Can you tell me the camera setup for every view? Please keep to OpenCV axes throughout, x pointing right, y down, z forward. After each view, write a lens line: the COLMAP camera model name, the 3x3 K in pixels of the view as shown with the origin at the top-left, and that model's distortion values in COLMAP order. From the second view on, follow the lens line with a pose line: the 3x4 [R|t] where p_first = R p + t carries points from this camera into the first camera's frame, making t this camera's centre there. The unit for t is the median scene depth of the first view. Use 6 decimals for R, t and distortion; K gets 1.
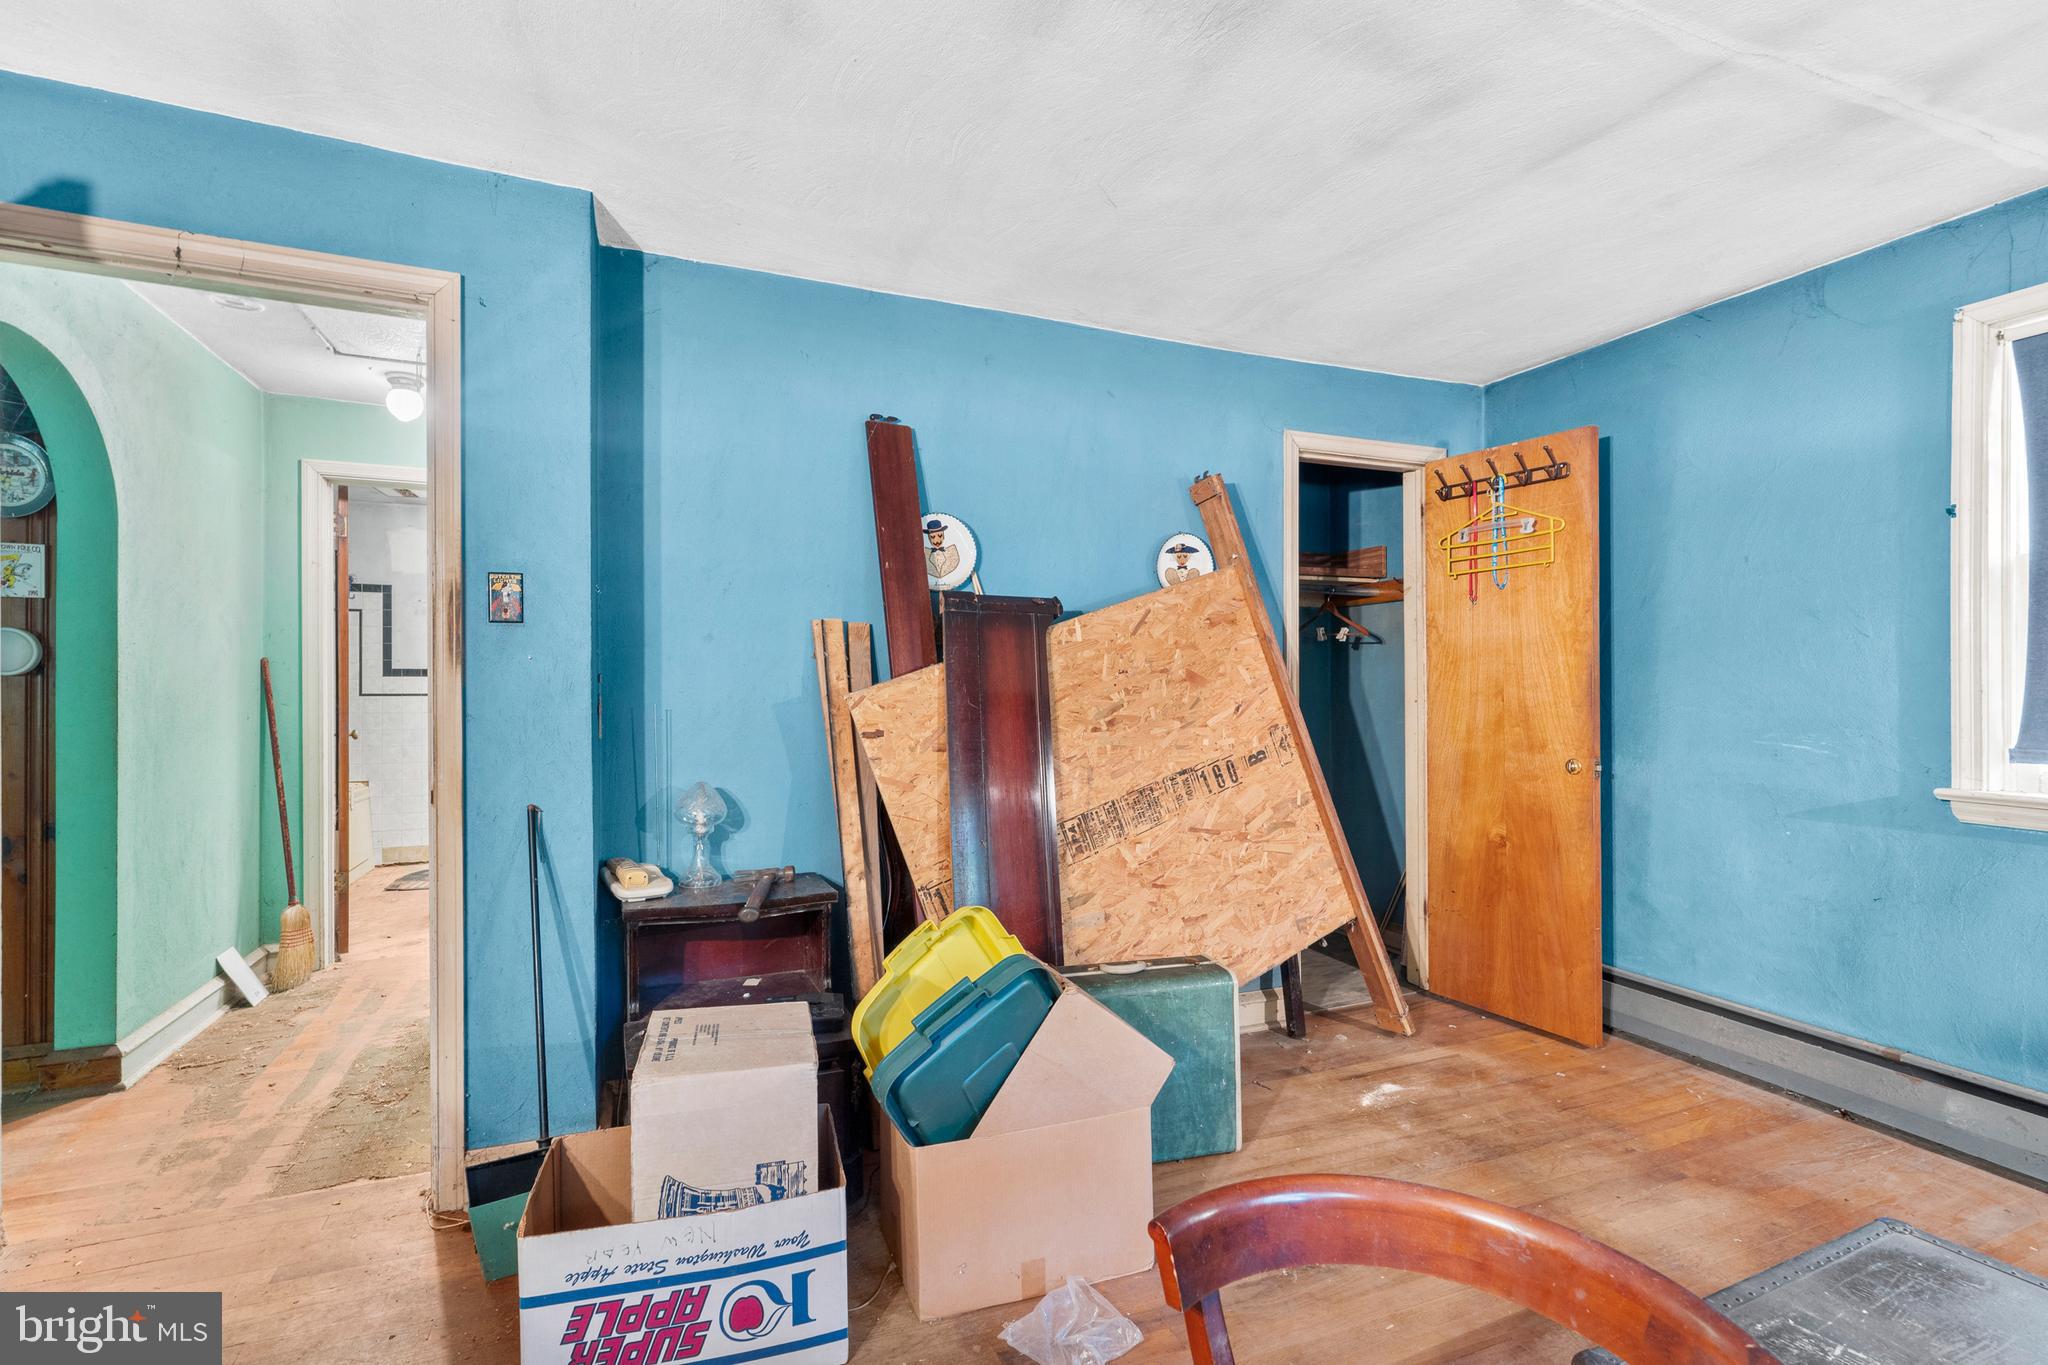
lens RADIAL K [[943.5, 0, 1018.1], [0, 943.5, 679.7], [0, 0, 1]] dist [-0.003926, 0.009557]
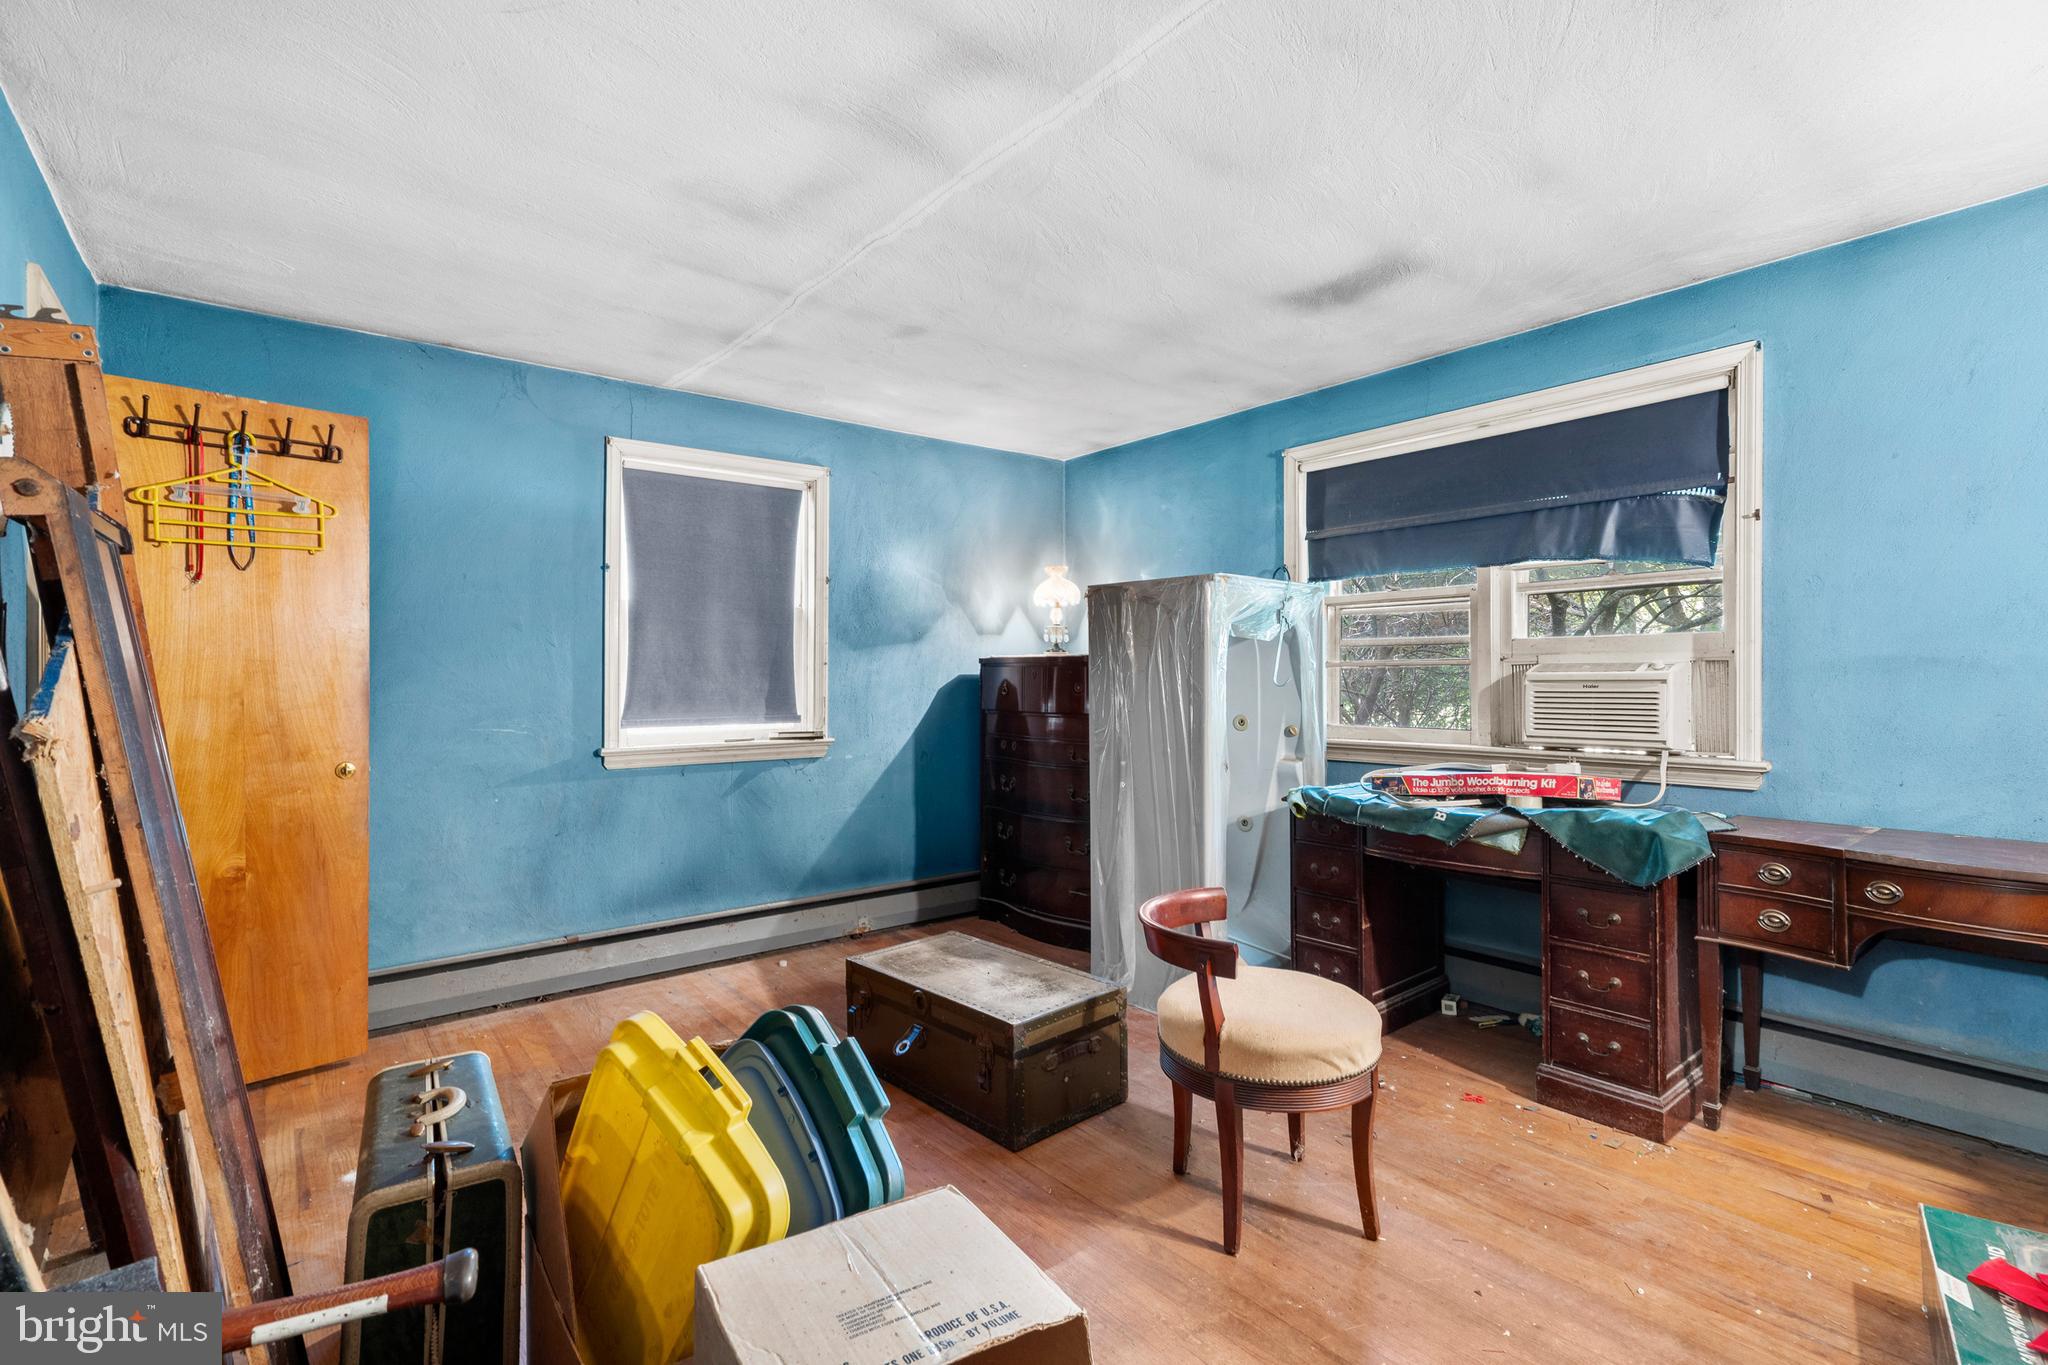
lens RADIAL K [[943.5, 0, 1021.4], [0, 943.5, 673.8], [0, 0, 1]] dist [-0.003926, 0.009557]
pose [[-0.301276, 0.000026, 0.953537, -0.632452], [0.003137, 0.999995, 0.000964, -0.004566], [-0.953532, 0.003282, -0.301275, 0.773980]]
